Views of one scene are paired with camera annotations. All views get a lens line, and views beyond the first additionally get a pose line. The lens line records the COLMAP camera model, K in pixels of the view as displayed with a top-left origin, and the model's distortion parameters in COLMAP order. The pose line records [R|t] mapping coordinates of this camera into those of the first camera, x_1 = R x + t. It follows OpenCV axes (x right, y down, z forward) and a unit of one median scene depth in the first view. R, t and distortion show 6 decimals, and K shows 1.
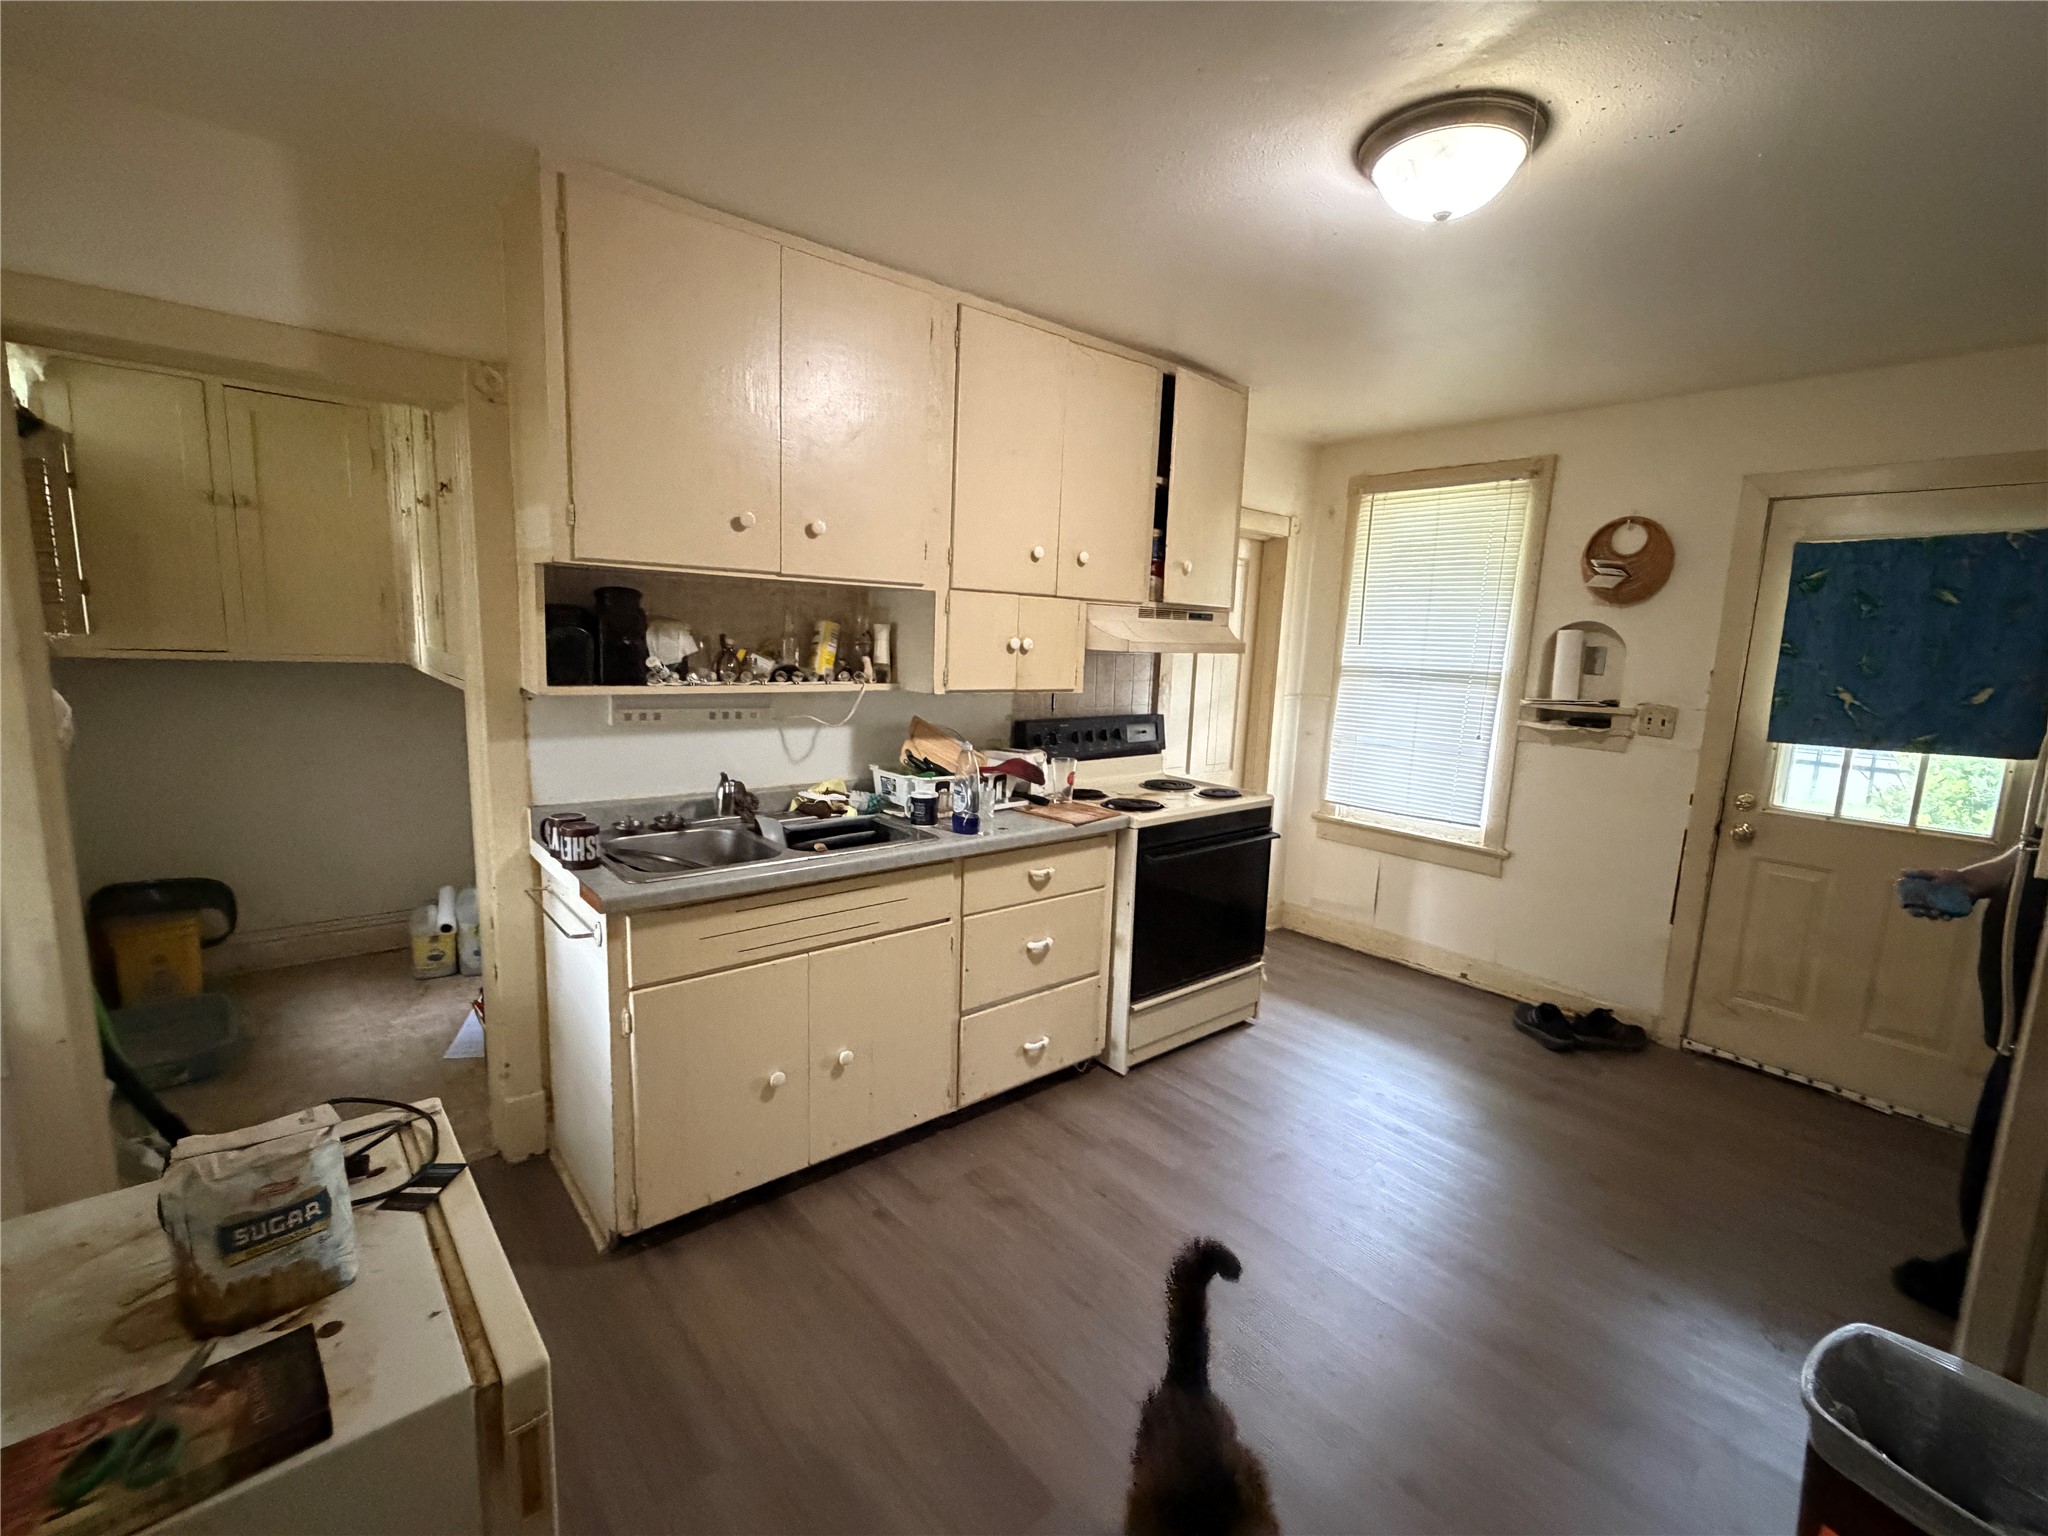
lens RADIAL K [[900.8, 0, 1028.6], [0, 900.8, 769.4], [0, 0, 1]] dist [0.000358, -0.000670]
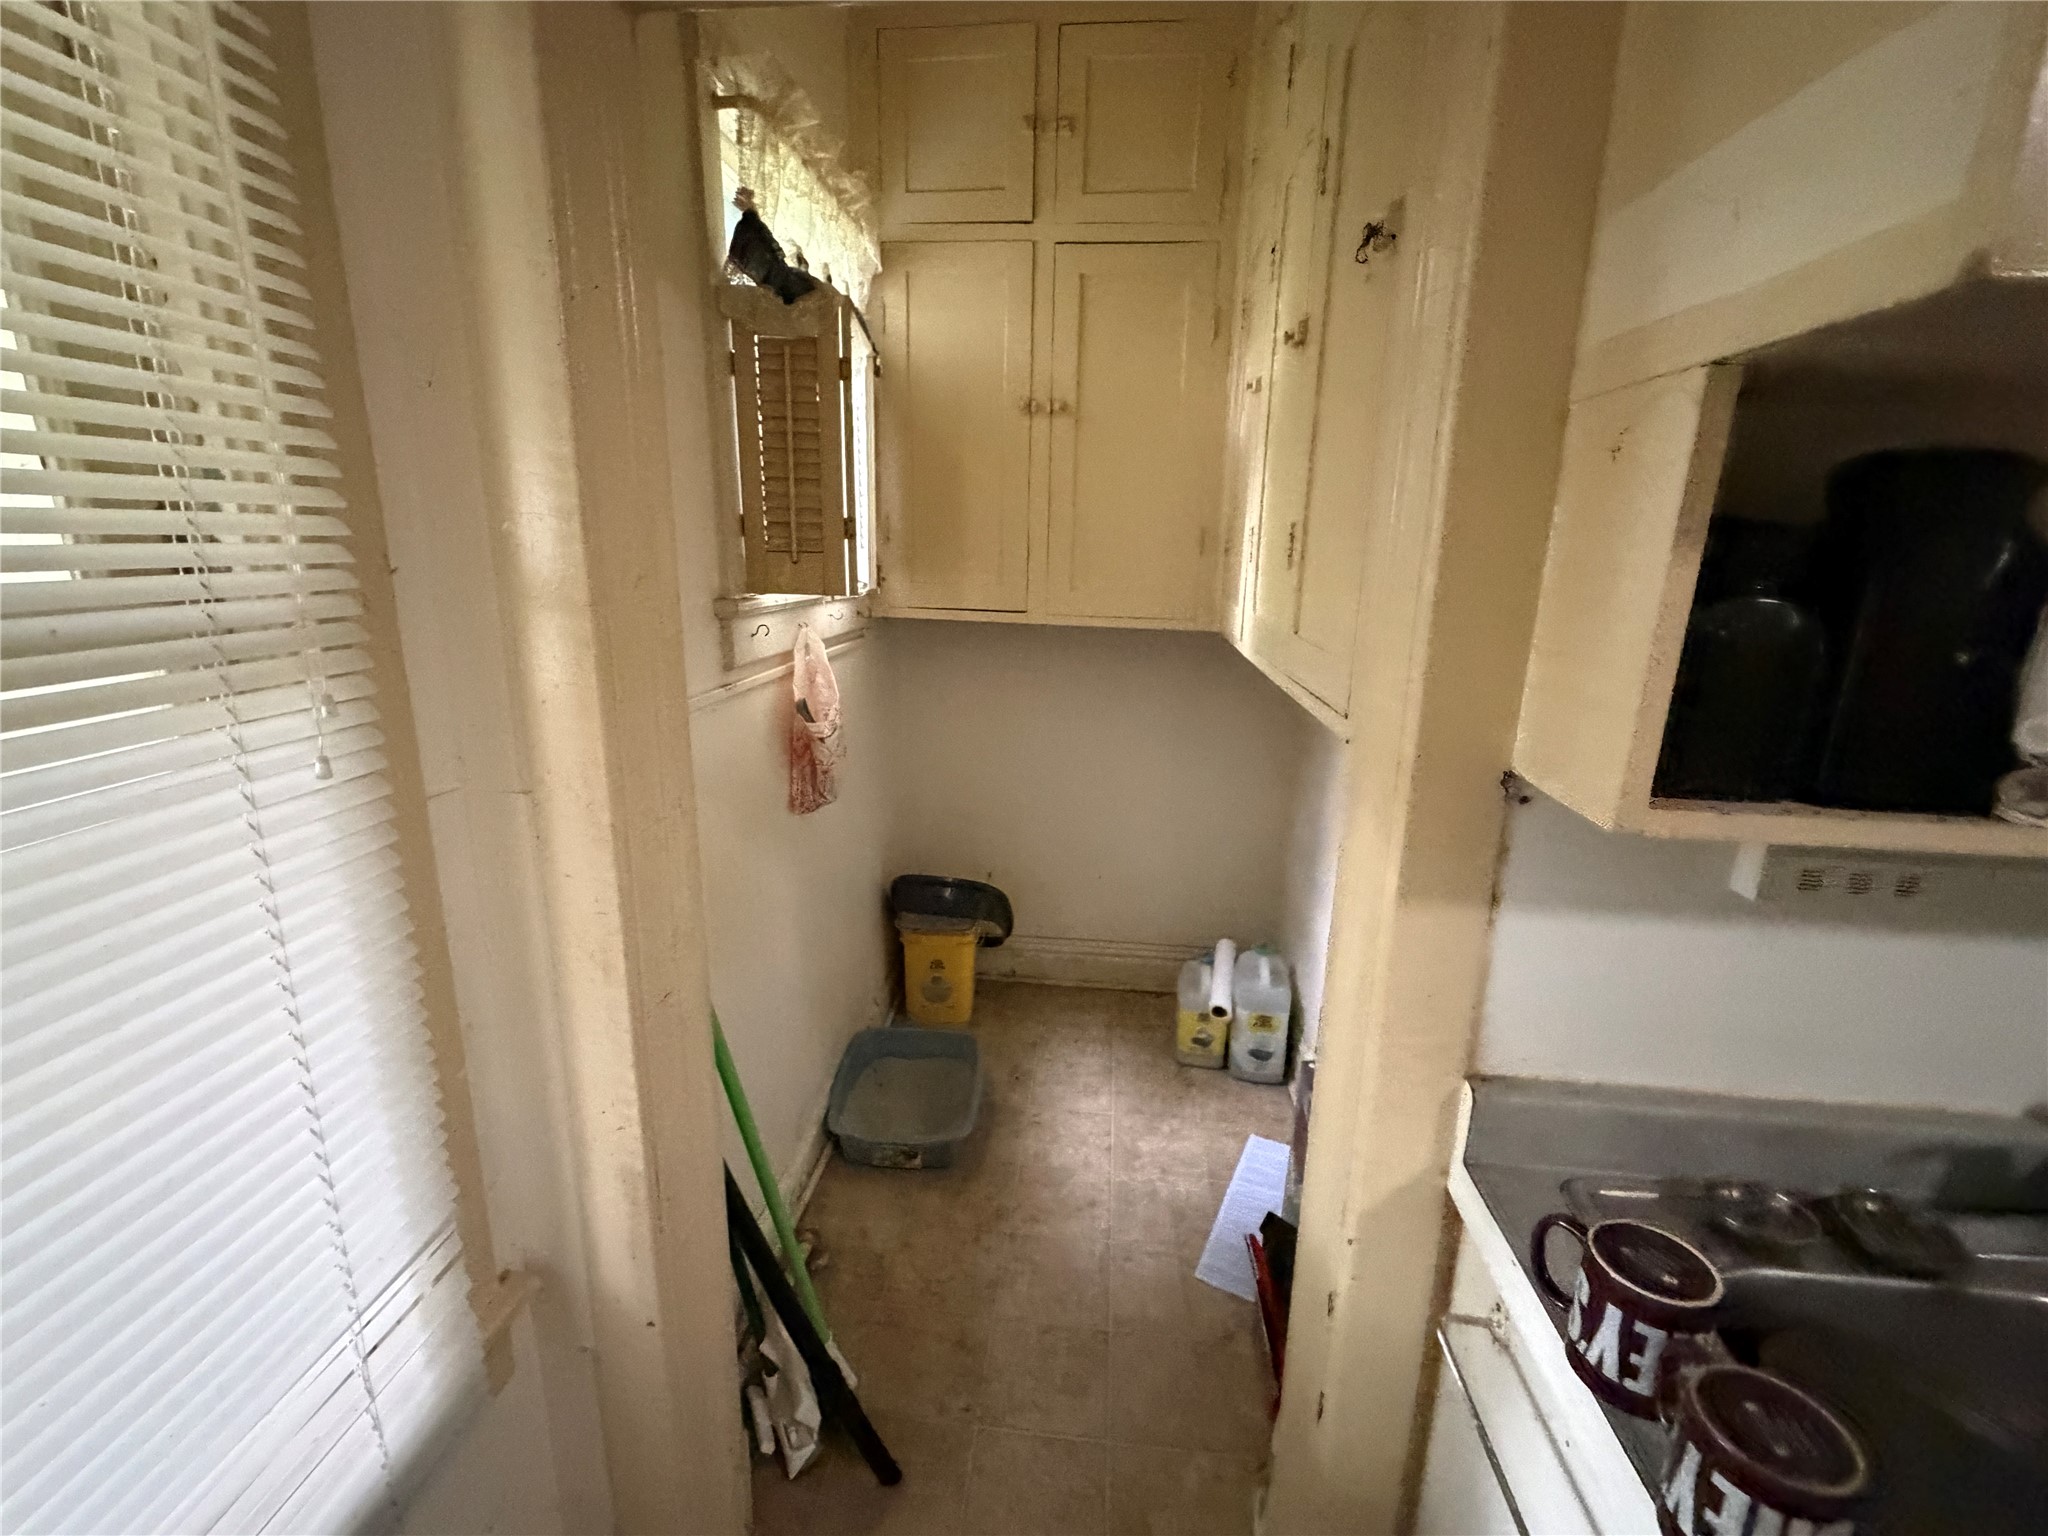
lens RADIAL K [[900.8, 0, 1020.6], [0, 900.8, 772.8], [0, 0, 1]] dist [0.000358, -0.000670]
pose [[0.695044, 0.150182, -0.703107, -0.317317], [-0.101063, 0.988638, 0.111267, -0.077346], [0.711829, -0.006278, 0.702325, 0.437429]]
